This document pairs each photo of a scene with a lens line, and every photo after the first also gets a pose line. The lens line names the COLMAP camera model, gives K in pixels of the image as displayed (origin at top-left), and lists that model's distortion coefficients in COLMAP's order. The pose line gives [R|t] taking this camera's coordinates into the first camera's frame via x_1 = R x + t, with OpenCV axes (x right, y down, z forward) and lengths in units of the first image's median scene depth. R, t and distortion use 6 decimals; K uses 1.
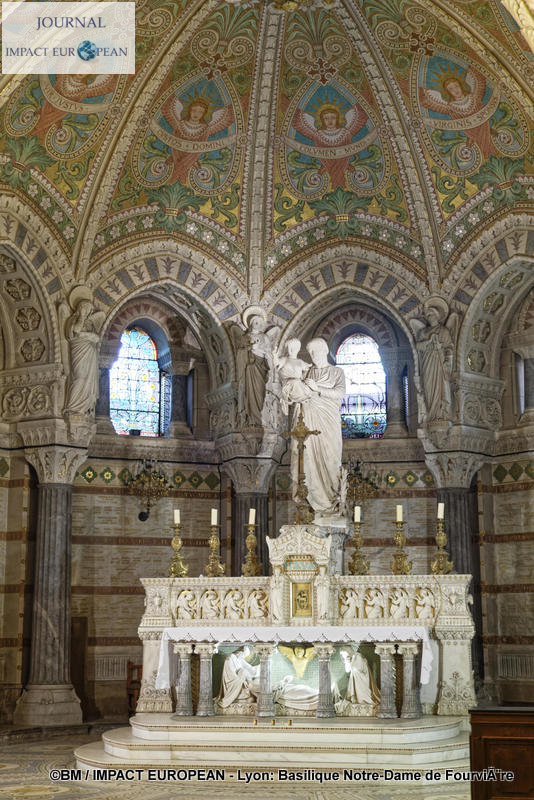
lens RADIAL K [[1186.2, 0, 266.4], [0, 1186.2, 424.9], [0, 0, 1]] dist [0.045135, -0.041833]
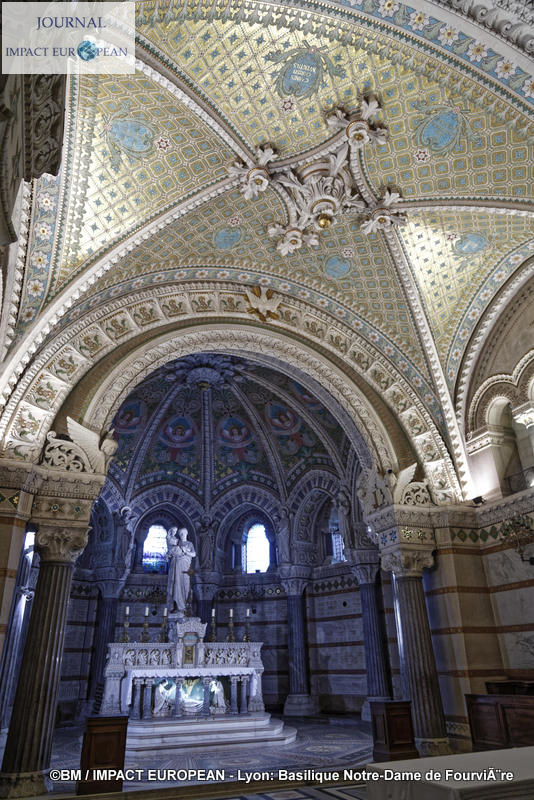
lens RADIAL K [[525.4, 0, 268.5], [0, 525.4, 408.0], [0, 0, 1]] dist [-0.013885, -0.000952]
pose [[0.833579, 0.231309, 0.501639, -0.339219], [-0.076434, 0.947670, -0.309966, 0.006935], [-0.547086, 0.220038, 0.807638, 0.057880]]
